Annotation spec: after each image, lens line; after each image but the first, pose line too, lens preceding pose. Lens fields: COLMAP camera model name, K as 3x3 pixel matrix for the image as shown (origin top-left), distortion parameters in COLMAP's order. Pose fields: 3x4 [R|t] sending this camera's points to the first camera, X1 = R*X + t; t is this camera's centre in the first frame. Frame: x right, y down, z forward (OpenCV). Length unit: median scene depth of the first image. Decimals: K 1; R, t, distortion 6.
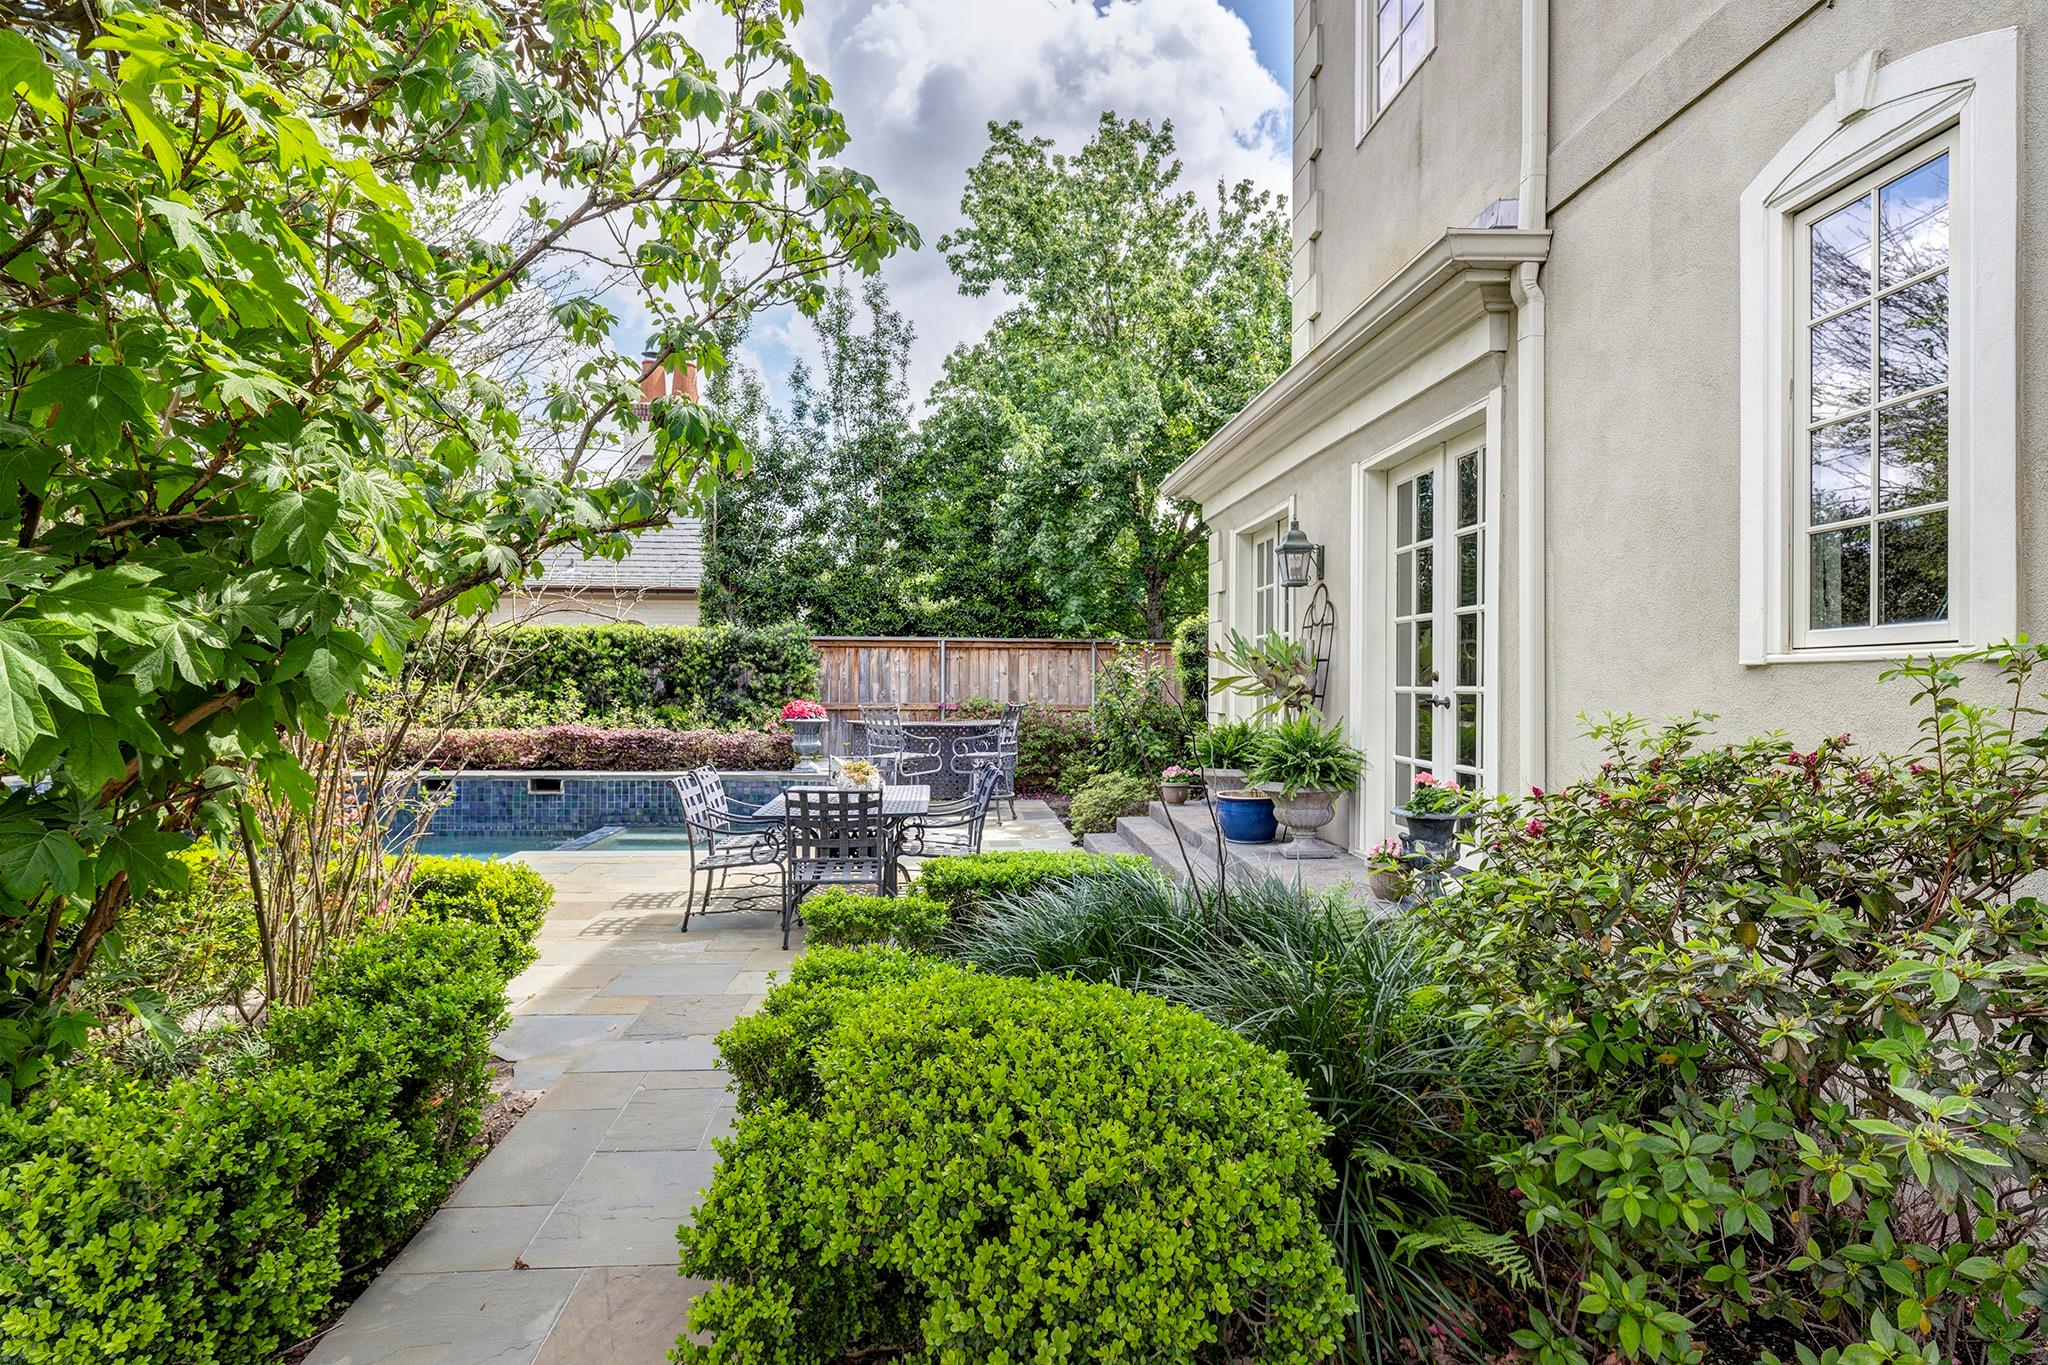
lens RADIAL K [[1101.0, 0, 1022.6], [0, 1101.0, 681.3], [0, 0, 1]] dist [0.002034, 0.000185]
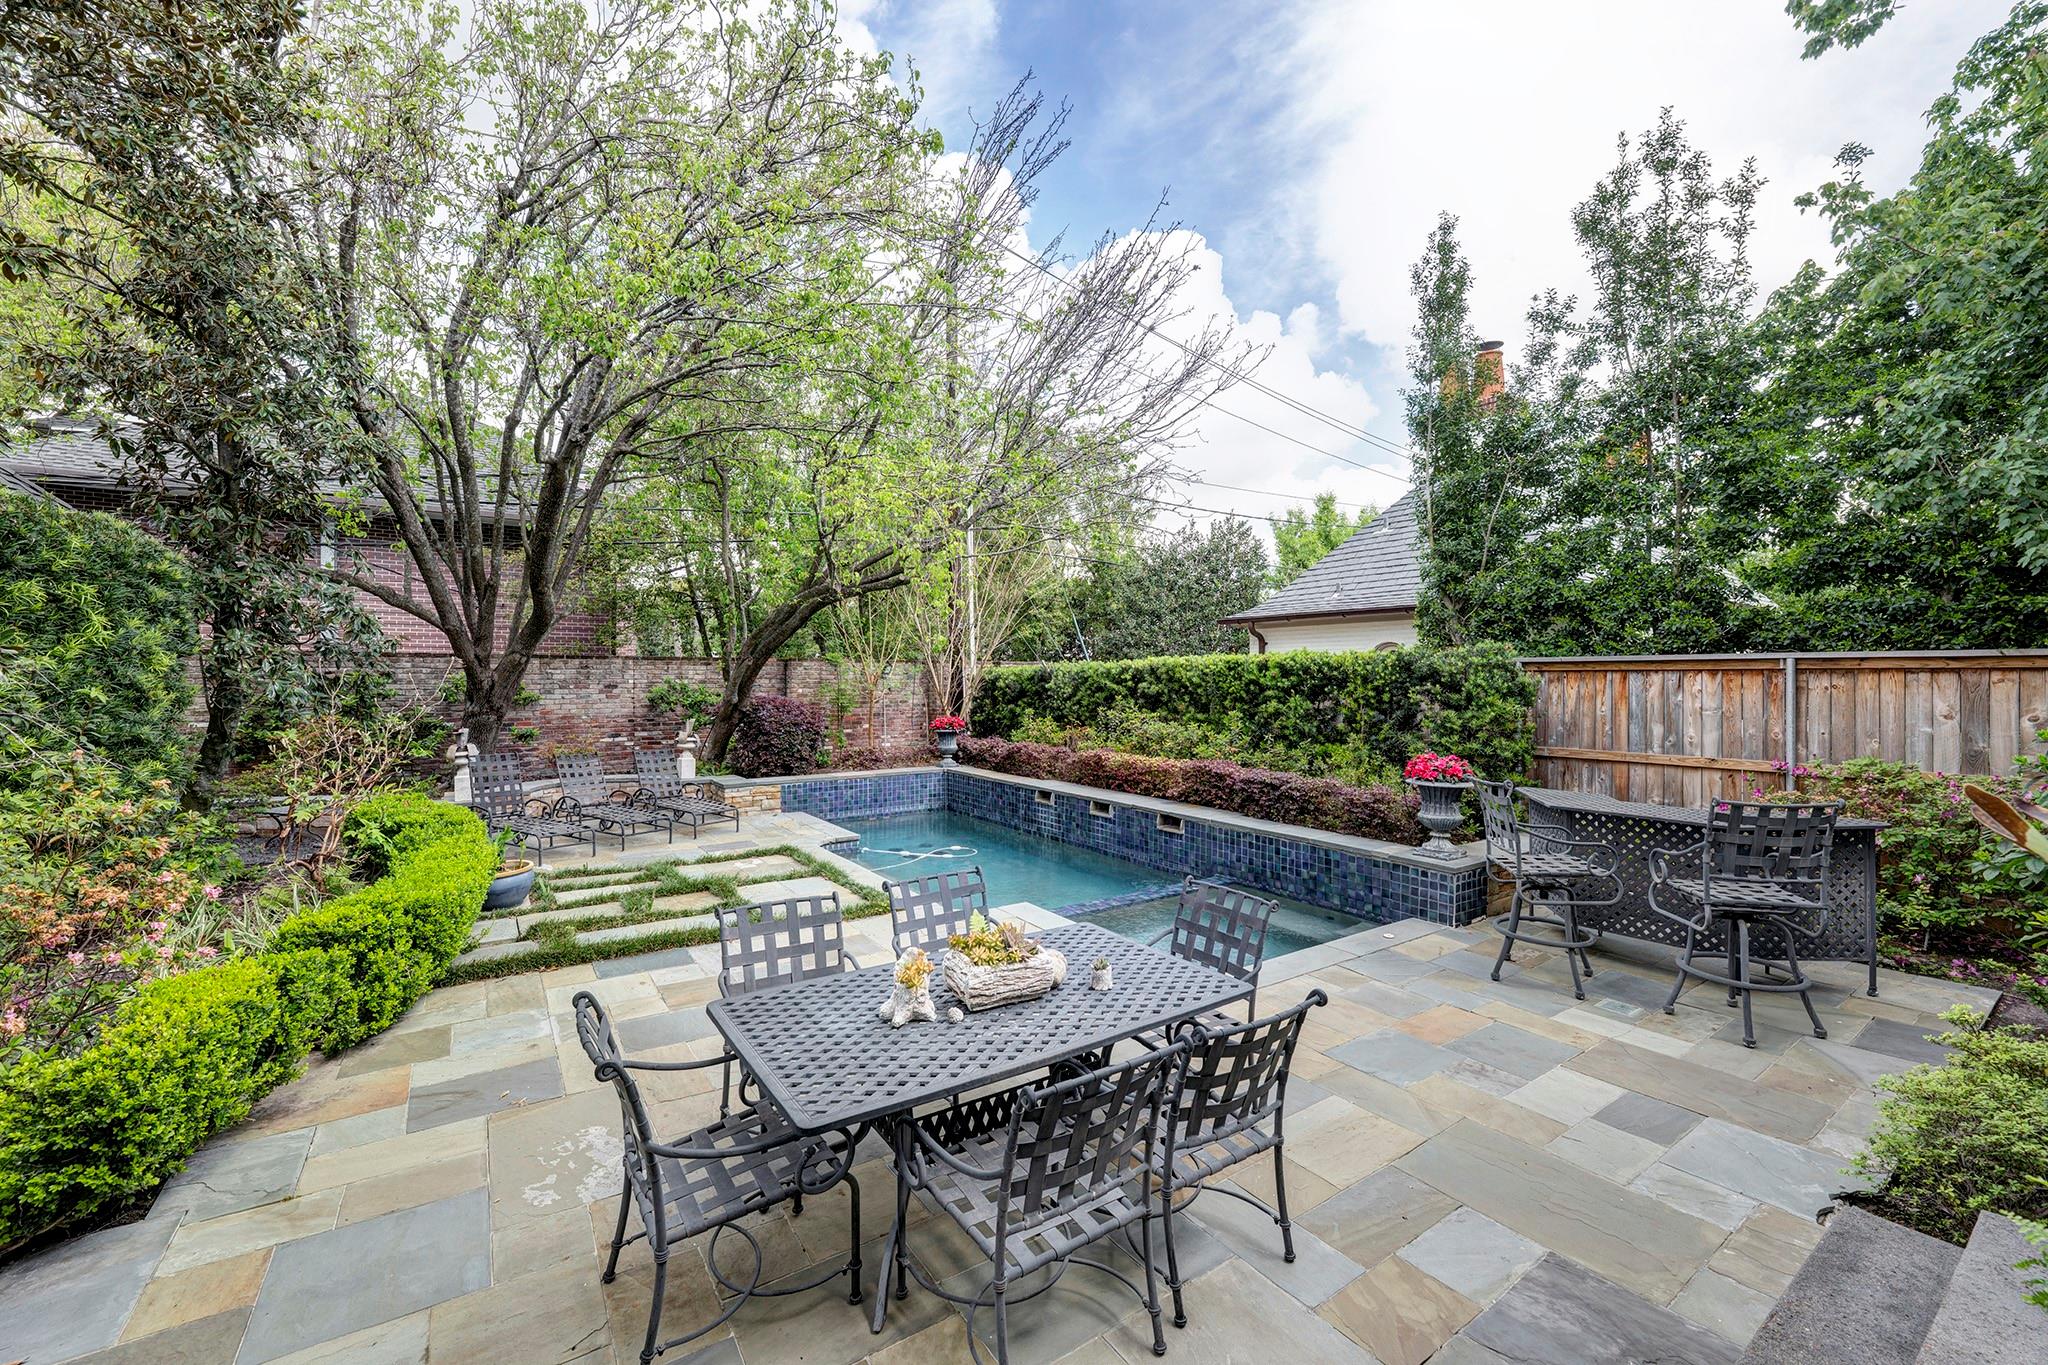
lens RADIAL K [[814.3, 0, 1023.6], [0, 814.3, 681.1], [0, 0, 1]] dist [-0.002238, -0.000043]
pose [[0.498952, 0.000048, -0.866630, 0.102920], [-0.000522, 1.000000, -0.000245, -0.024469], [0.866630, 0.000575, 0.498952, 0.419273]]
